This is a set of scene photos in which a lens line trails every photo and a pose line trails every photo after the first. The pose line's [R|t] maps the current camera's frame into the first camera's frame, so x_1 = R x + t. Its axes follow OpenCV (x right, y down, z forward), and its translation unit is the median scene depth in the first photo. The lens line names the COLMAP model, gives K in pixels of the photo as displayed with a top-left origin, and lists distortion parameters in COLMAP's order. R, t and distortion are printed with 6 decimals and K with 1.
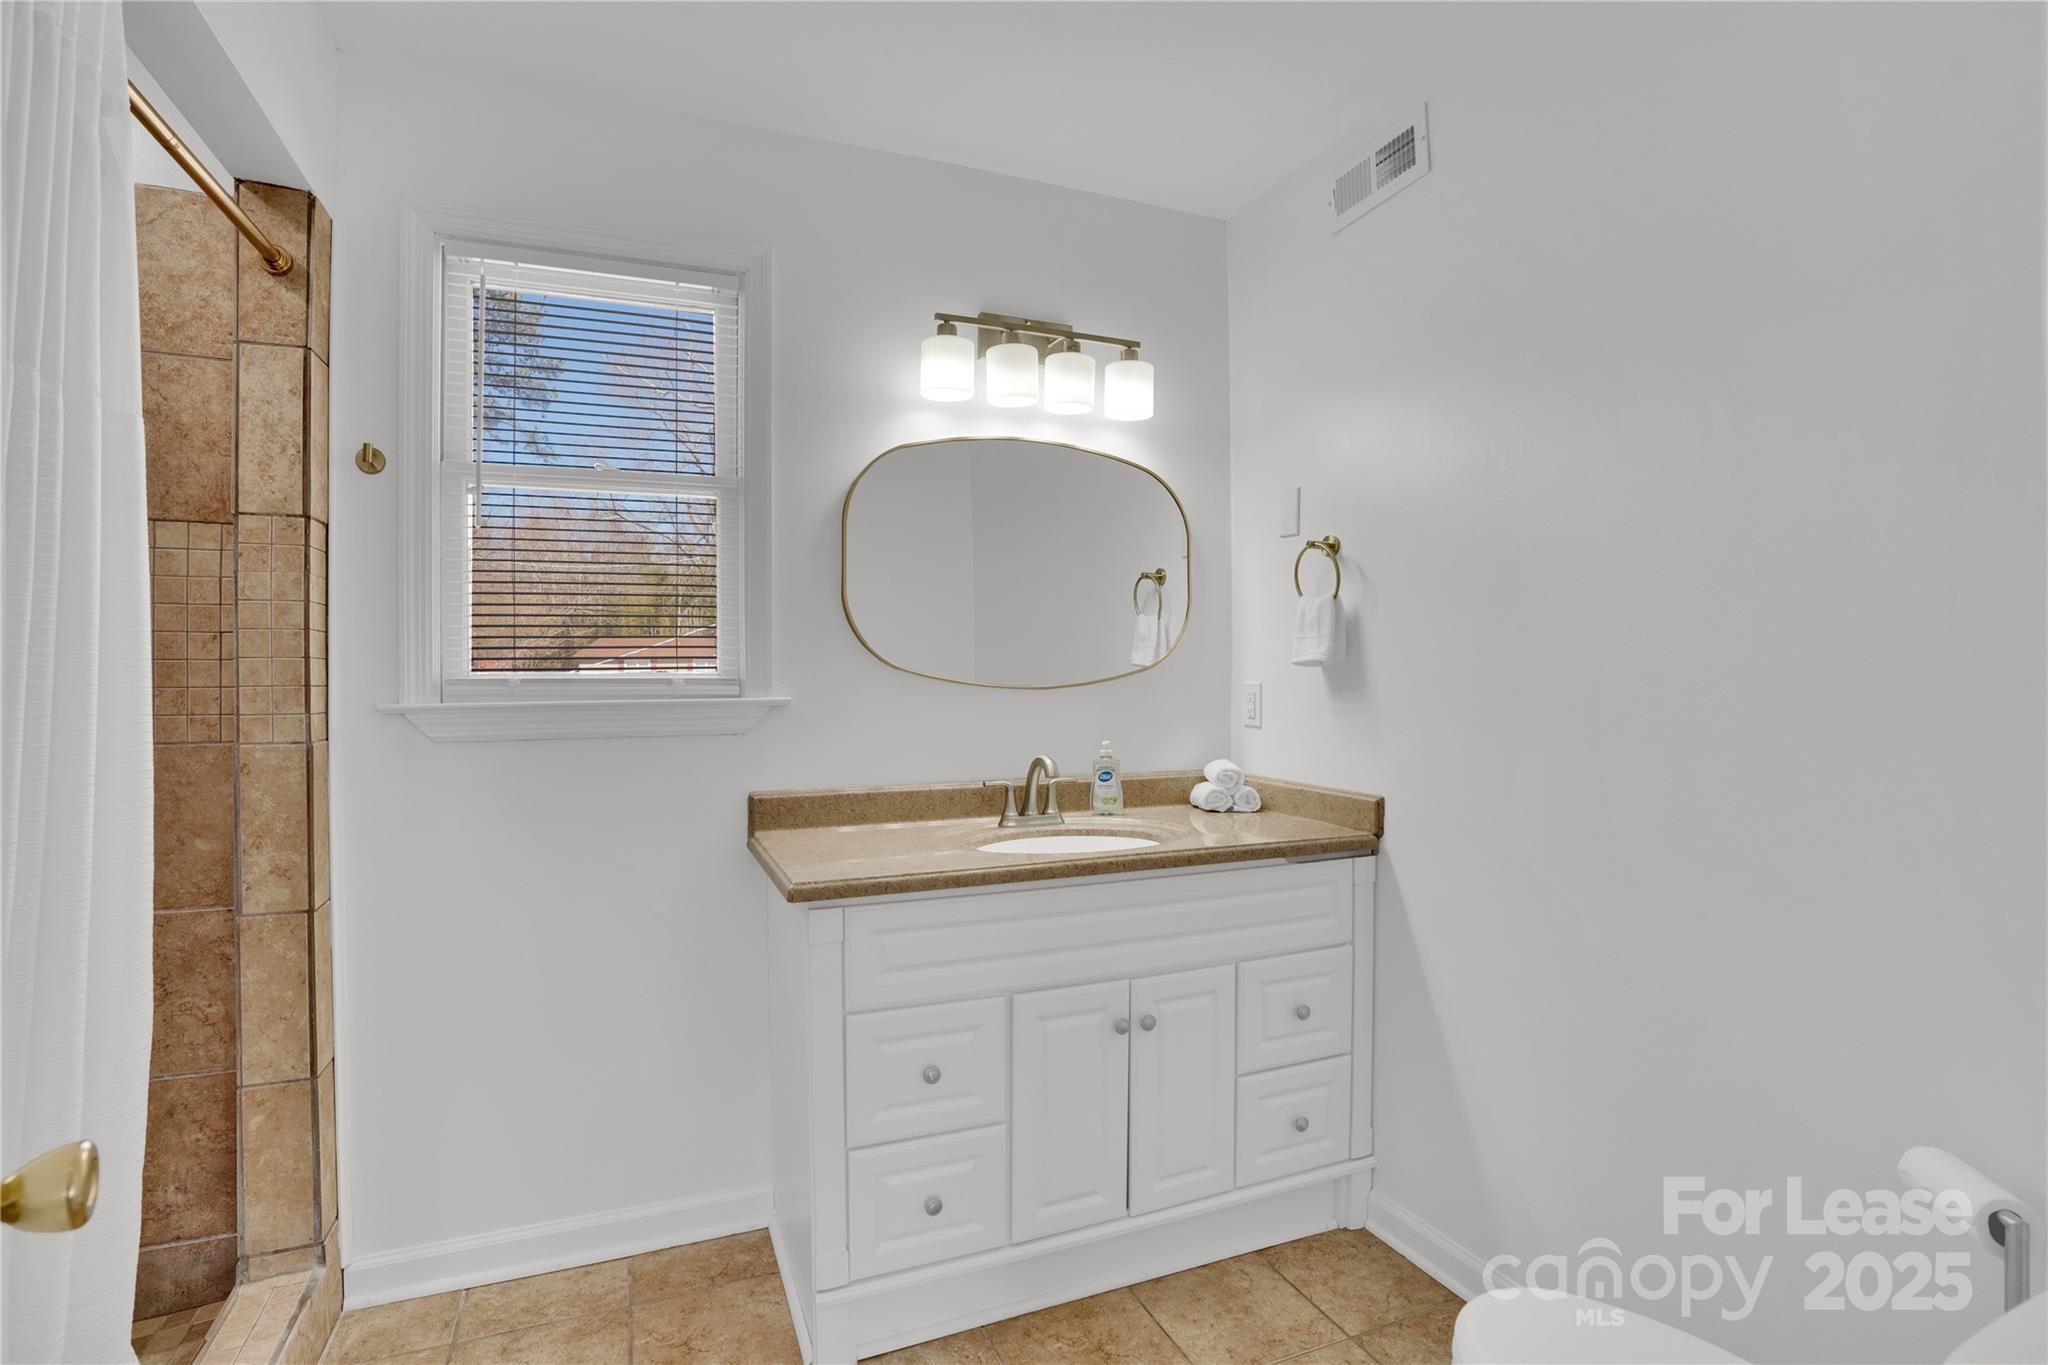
lens RADIAL K [[898.0, 0, 1028.8], [0, 898.0, 691.7], [0, 0, 1]] dist [-0.000120, 0.000068]
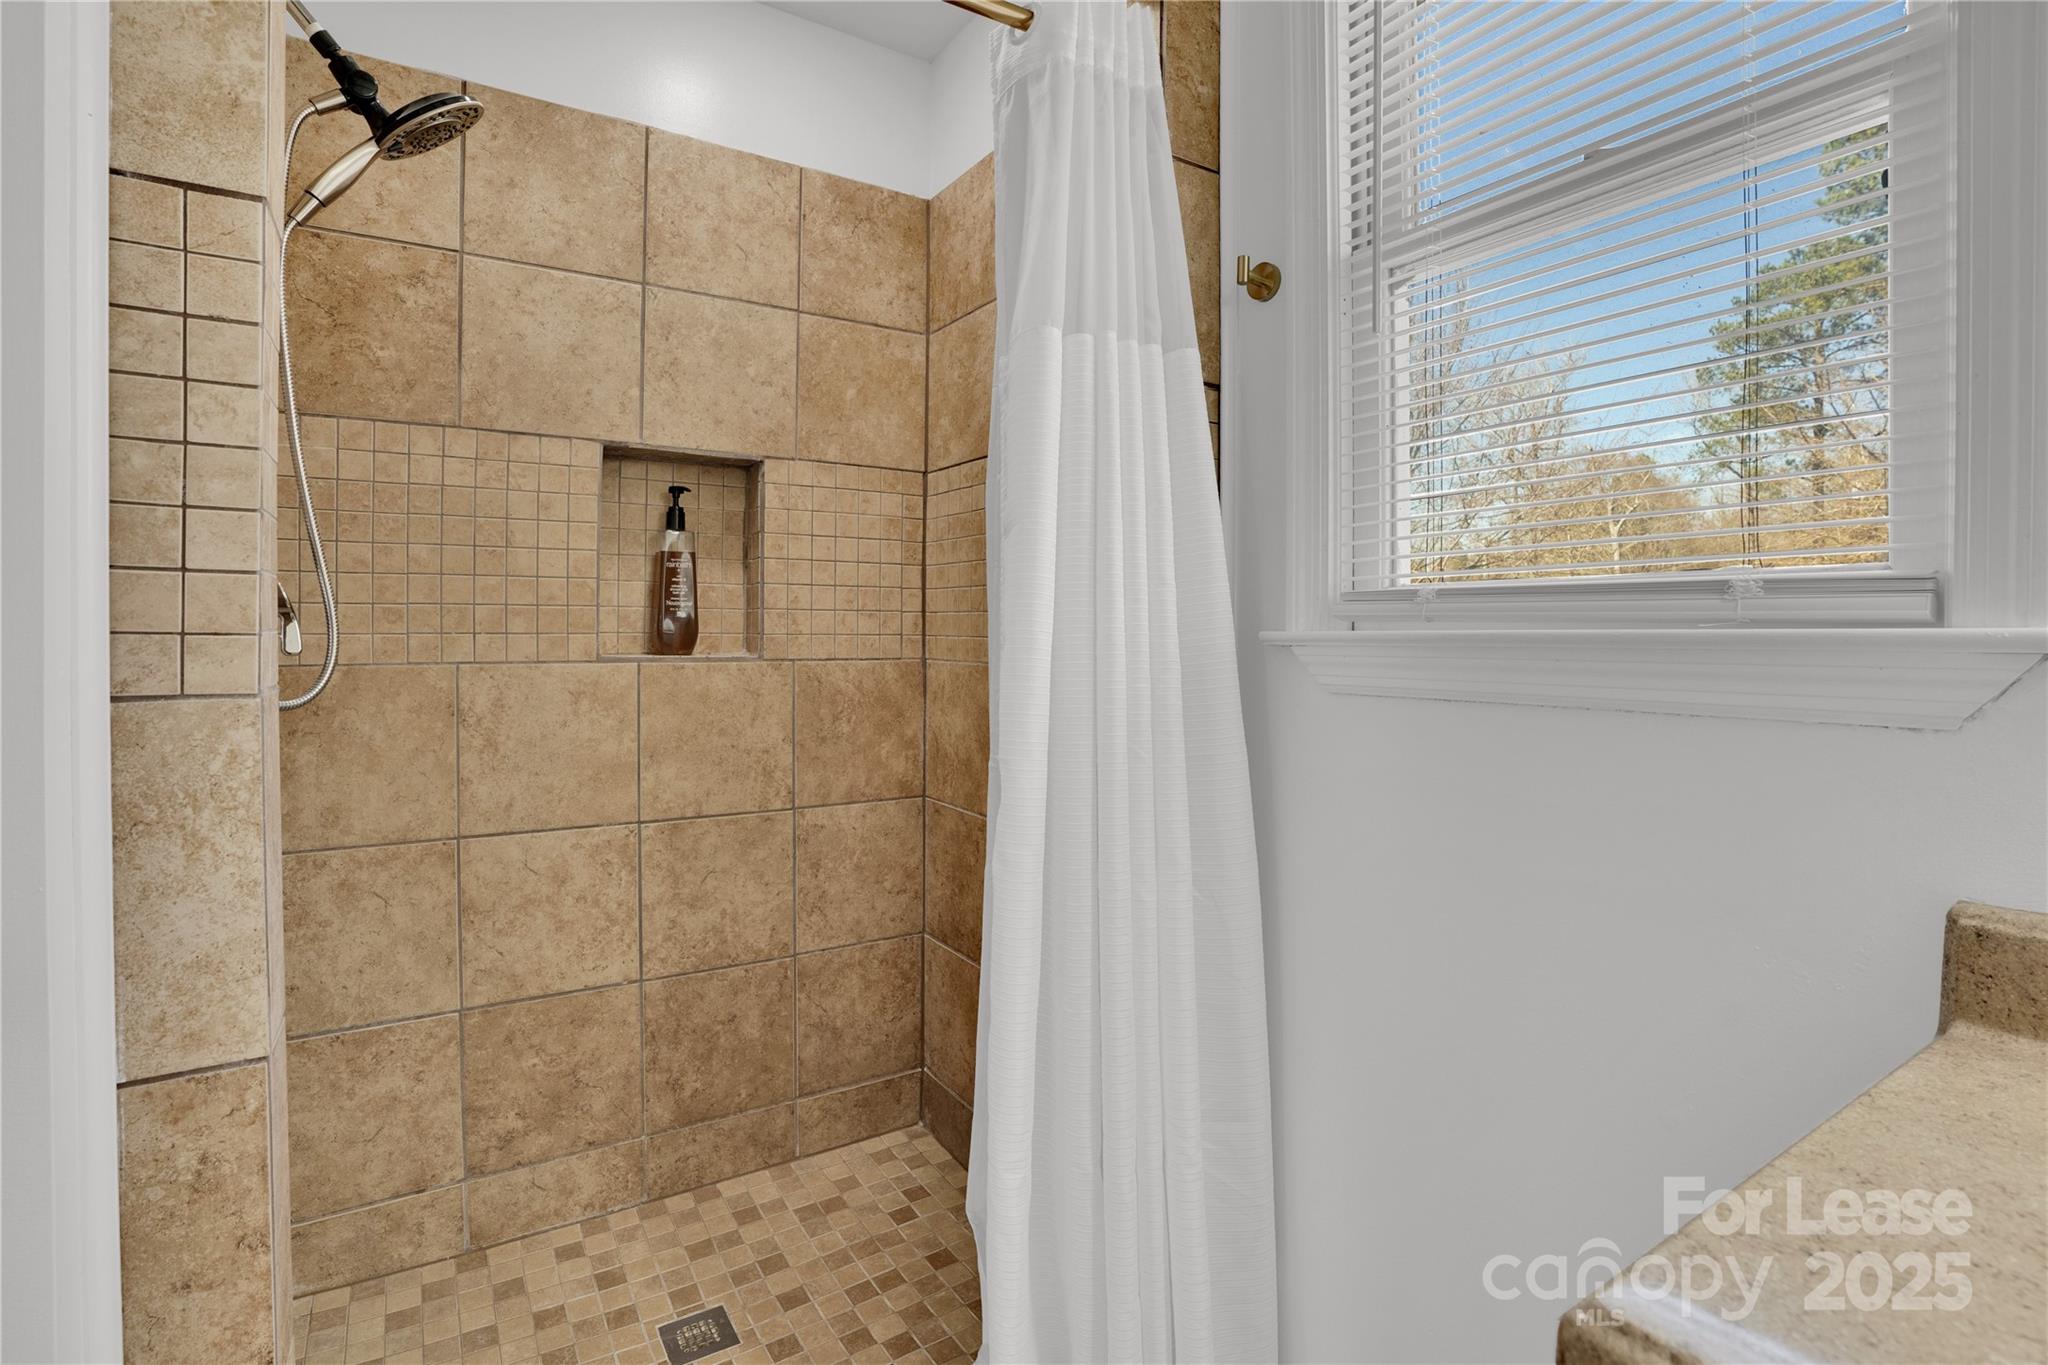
lens RADIAL K [[976.8, 0, 1021.4], [0, 976.8, 670.0], [0, 0, 1]] dist [-0.073056, 0.032237]
pose [[0.121554, 0.037831, -0.991864, 0.000808], [-0.016936, 0.999207, 0.036036, 0.016562], [0.992440, 0.012418, 0.122099, 0.621462]]
